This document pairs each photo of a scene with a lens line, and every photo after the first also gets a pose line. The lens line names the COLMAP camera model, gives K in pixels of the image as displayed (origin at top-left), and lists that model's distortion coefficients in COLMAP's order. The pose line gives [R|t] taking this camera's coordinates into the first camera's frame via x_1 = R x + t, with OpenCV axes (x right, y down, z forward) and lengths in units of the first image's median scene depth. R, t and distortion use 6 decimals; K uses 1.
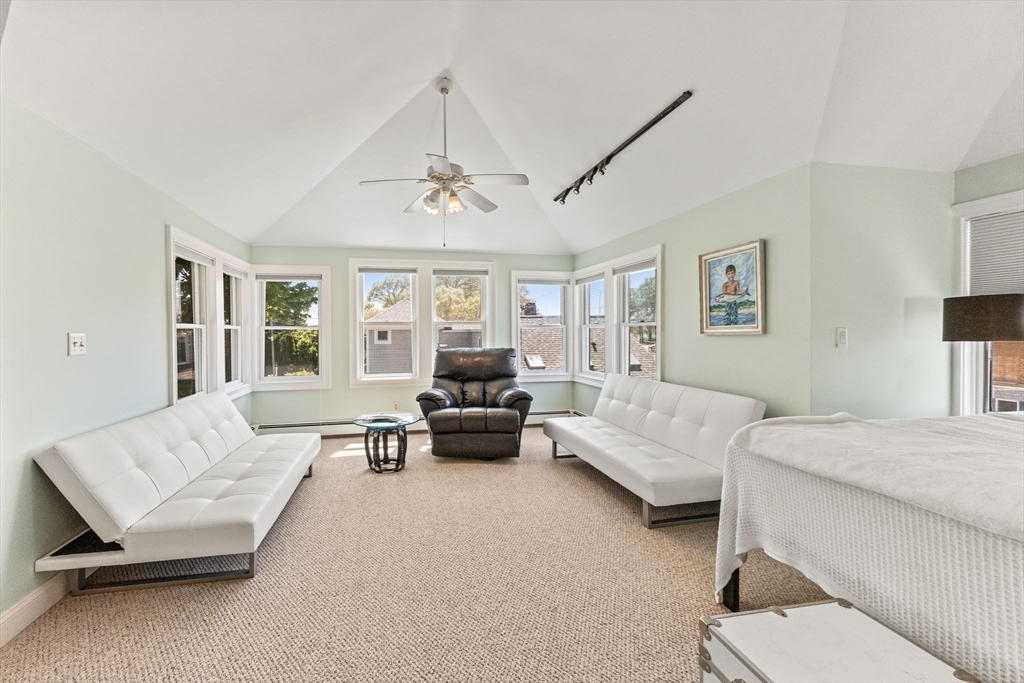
lens RADIAL K [[395.1, 0, 514.6], [0, 395.1, 334.0], [0, 0, 1]] dist [-0.000363, -0.000045]
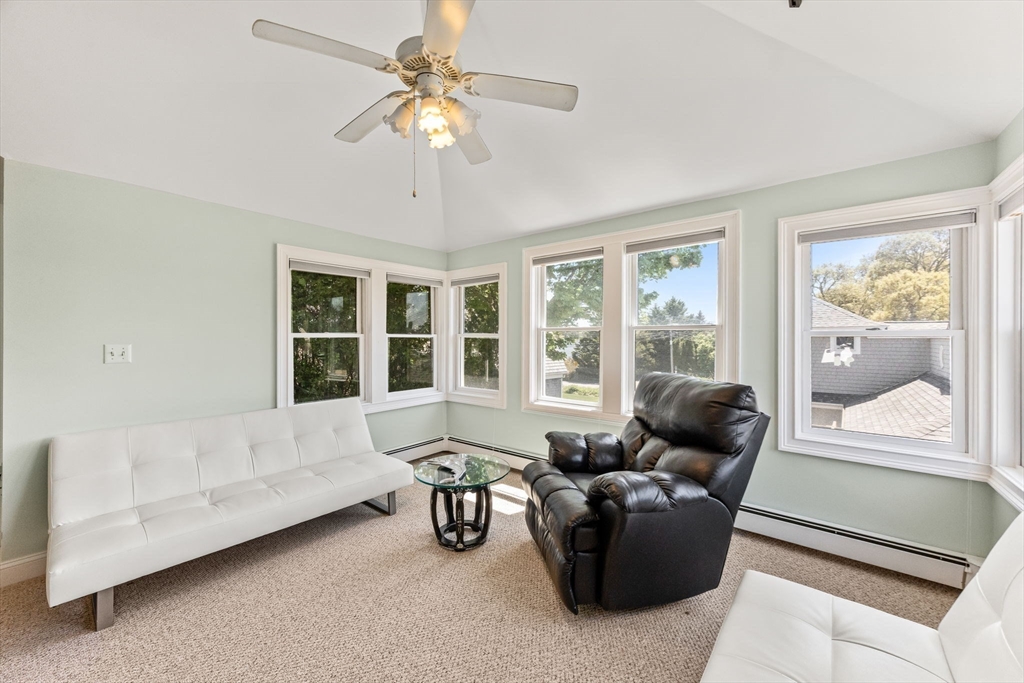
lens RADIAL K [[408.8, 0, 532.6], [0, 408.8, 334.4], [0, 0, 1]] dist [0.002204, 0.000275]
pose [[0.577735, 0.003116, -0.816219, 0.269164], [-0.009555, 0.999950, -0.002945, -0.017057], [0.816169, 0.009500, 0.577736, 0.547231]]
